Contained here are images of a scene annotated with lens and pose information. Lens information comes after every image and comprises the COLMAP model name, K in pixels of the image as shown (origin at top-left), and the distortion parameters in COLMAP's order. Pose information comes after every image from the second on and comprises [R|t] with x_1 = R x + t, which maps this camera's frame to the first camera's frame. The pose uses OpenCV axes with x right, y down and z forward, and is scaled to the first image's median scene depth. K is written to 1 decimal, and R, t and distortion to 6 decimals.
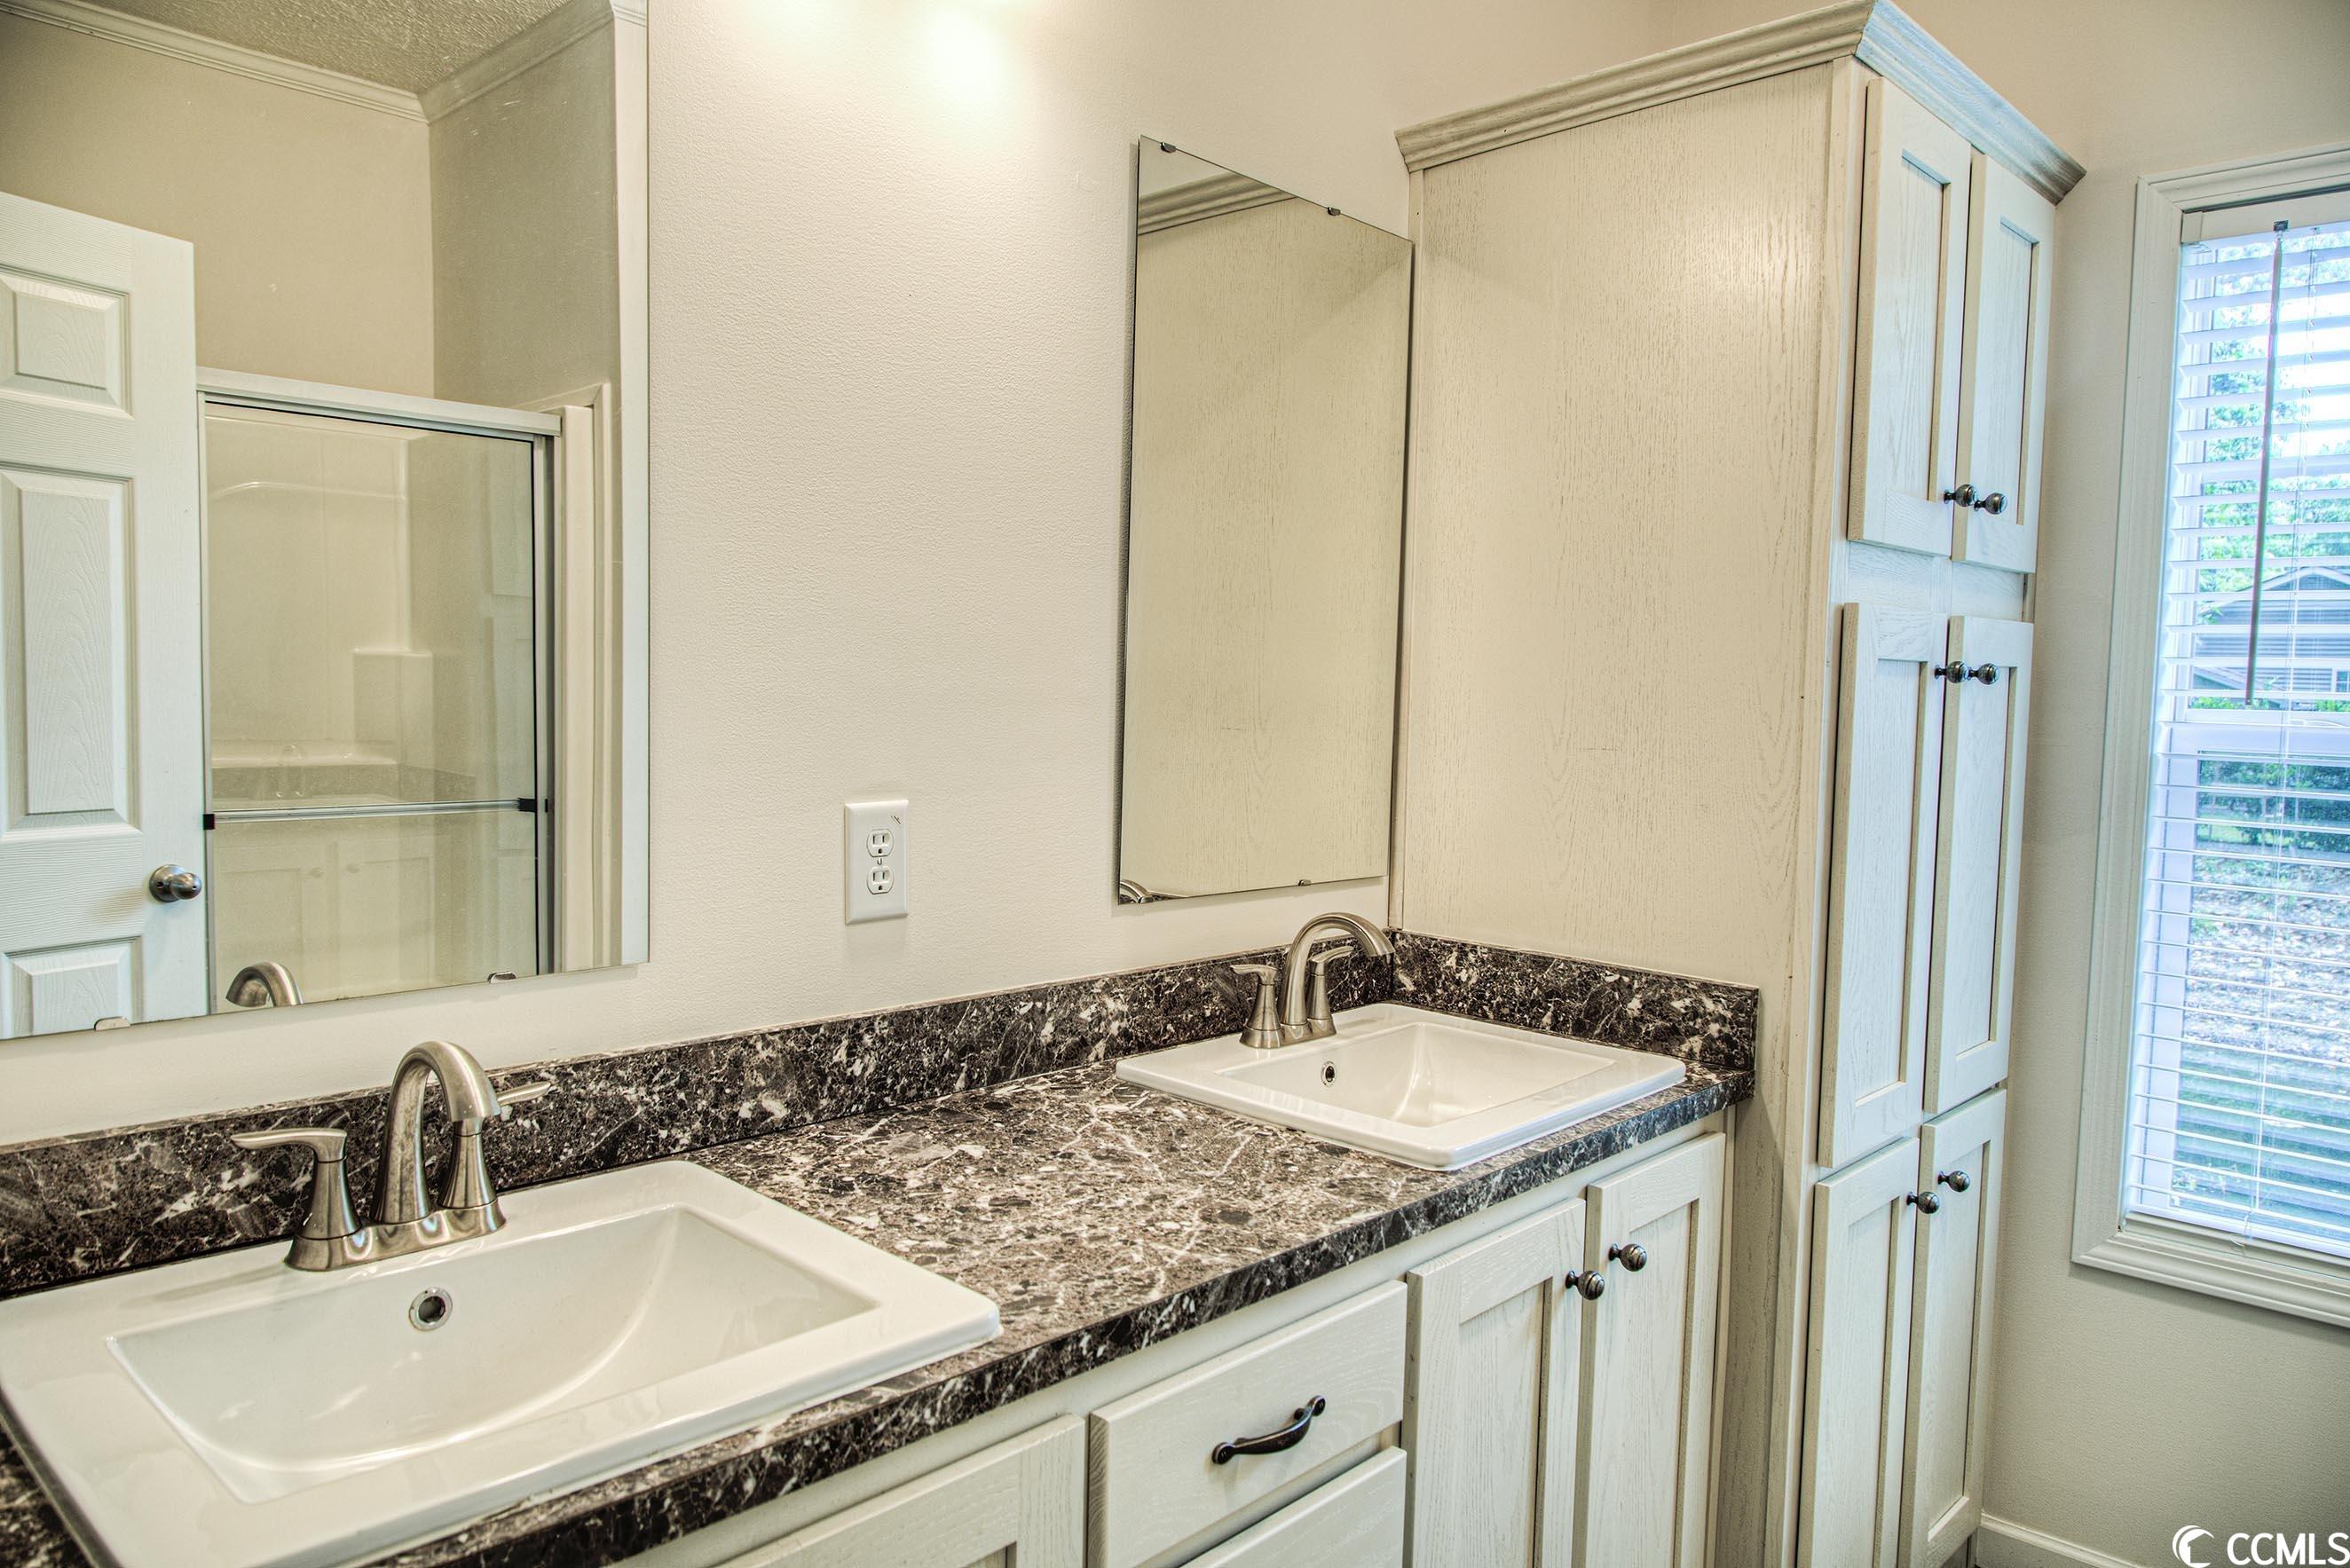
lens RADIAL K [[1589.2, 0, 1187.7], [0, 1589.2, 782.3], [0, 0, 1]] dist [-0.005852, -0.011939]
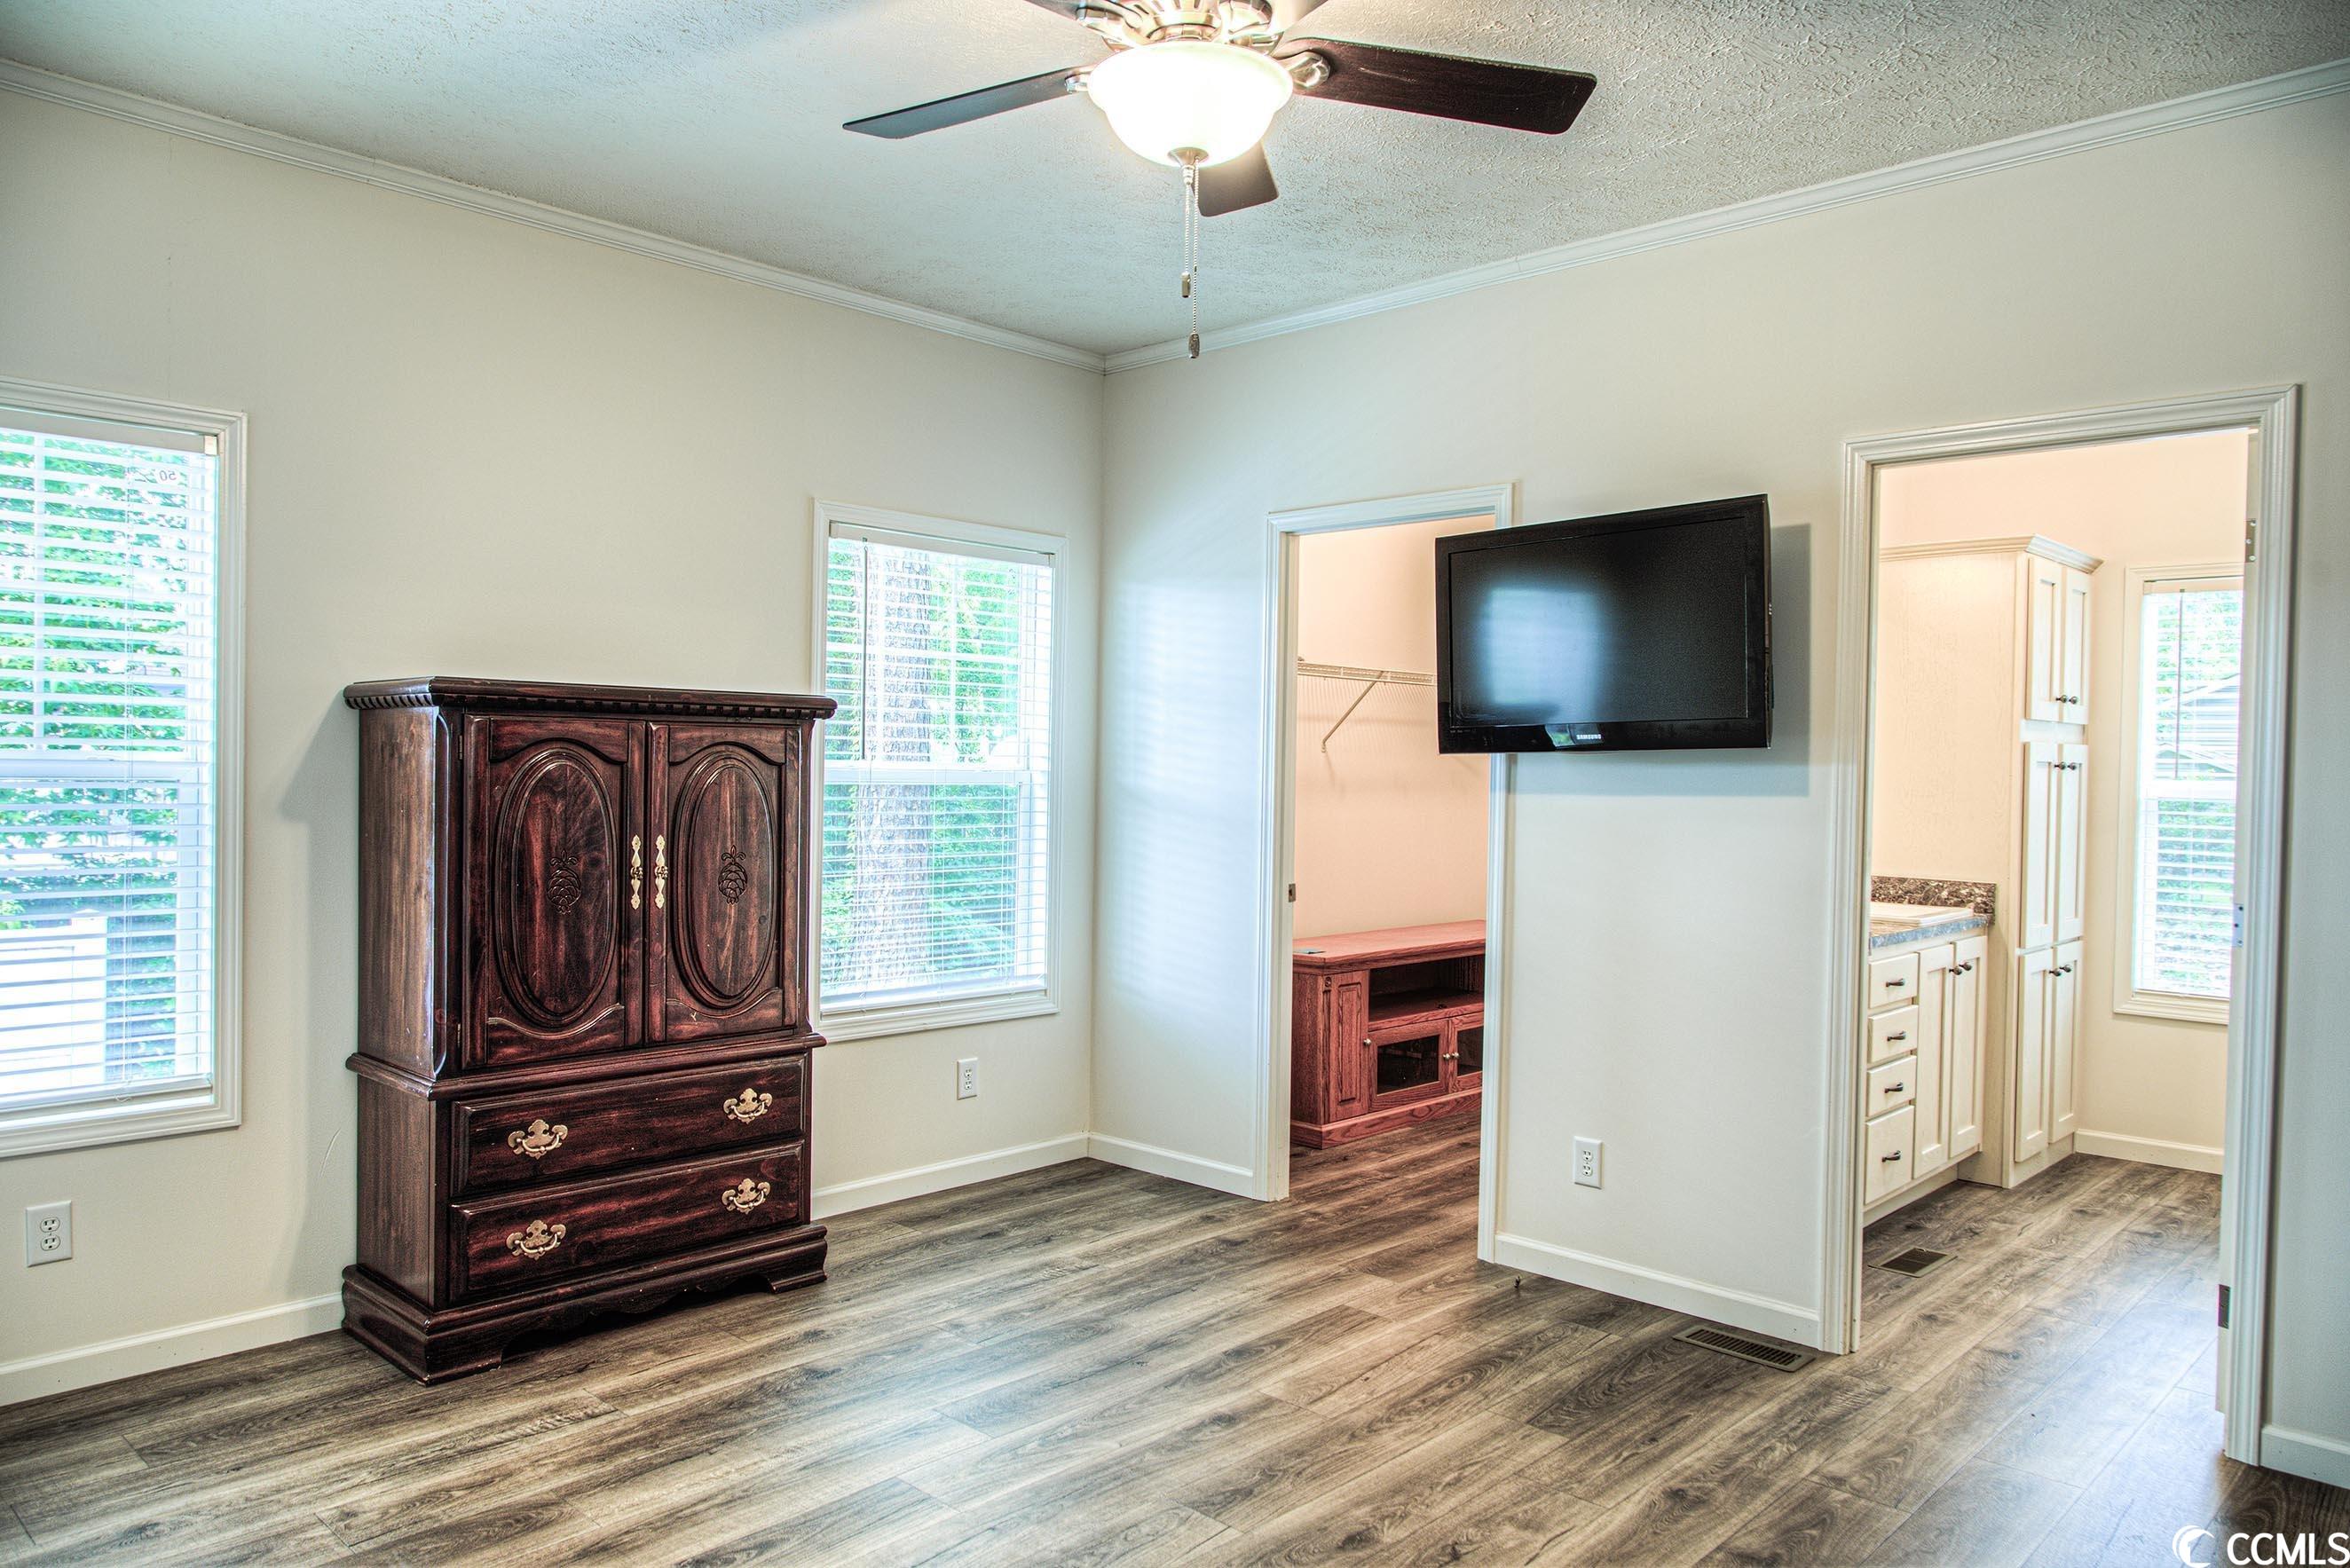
lens RADIAL K [[1589.2, 0, 1162.9], [0, 1589.2, 790.5], [0, 0, 1]] dist [-0.005852, -0.011939]
pose [[0.999981, -0.003372, -0.005116, -0.978150], [0.003082, 0.998445, -0.055668, 0.110767], [0.005296, 0.055651, 0.998436, -1.601124]]
